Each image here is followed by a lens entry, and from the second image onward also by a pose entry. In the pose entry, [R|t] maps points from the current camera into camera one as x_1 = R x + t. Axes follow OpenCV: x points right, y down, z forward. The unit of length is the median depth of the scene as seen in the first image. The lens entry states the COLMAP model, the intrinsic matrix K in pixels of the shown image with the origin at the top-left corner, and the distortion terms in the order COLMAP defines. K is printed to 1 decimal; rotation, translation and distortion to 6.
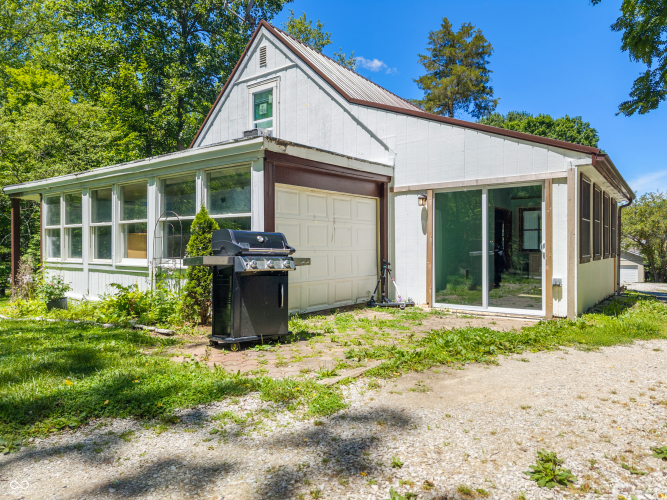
lens RADIAL K [[446.6, 0, 343.7], [0, 446.6, 258.3], [0, 0, 1]] dist [-0.005127, -0.003523]
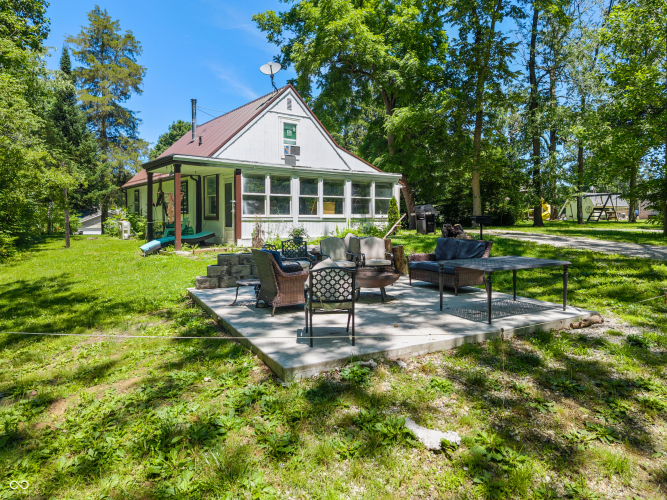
lens RADIAL K [[448.6, 0, 335.3], [0, 448.6, 238.3], [0, 0, 1]] dist [0.048418, -0.000528]
pose [[0.318340, -0.041681, 0.947060, -2.025463], [0.021303, 0.999095, 0.036810, 0.029229], [-0.947737, 0.008457, 0.318940, 0.269533]]
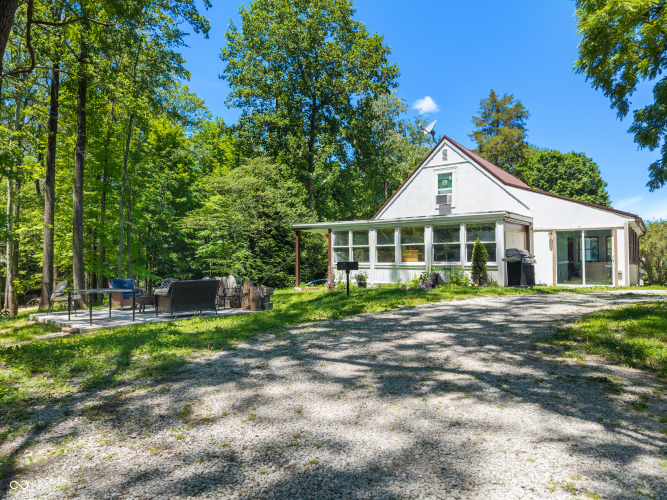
lens RADIAL K [[445.6, 0, 333.5], [0, 445.6, 250.0], [0, 0, 1]] dist [-0.000906, -0.044706]
pose [[0.999902, 0.004501, -0.013268, -0.667865], [-0.005280, 0.998227, -0.059294, 0.057702], [0.012978, 0.059358, 0.998152, -0.893143]]
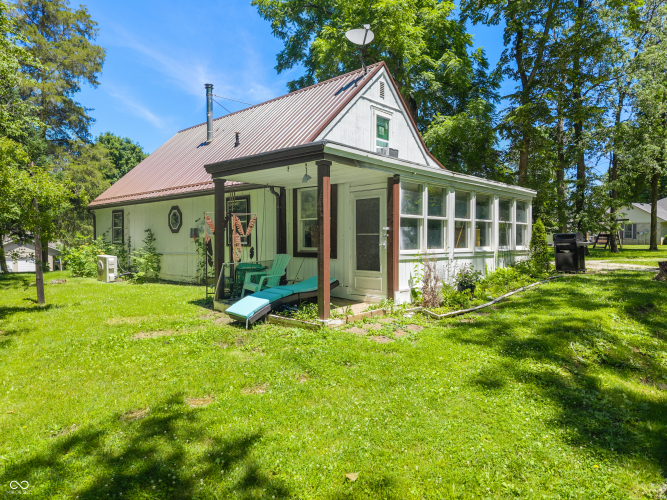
lens RADIAL K [[446.6, 0, 343.7], [0, 446.6, 258.3], [0, 0, 1]] dist [-0.005127, -0.003523]
pose [[0.122436, -0.038184, 0.991742, -1.604279], [0.026647, 0.999026, 0.035175, -0.019843], [-0.992119, 0.022120, 0.123335, 1.043119]]
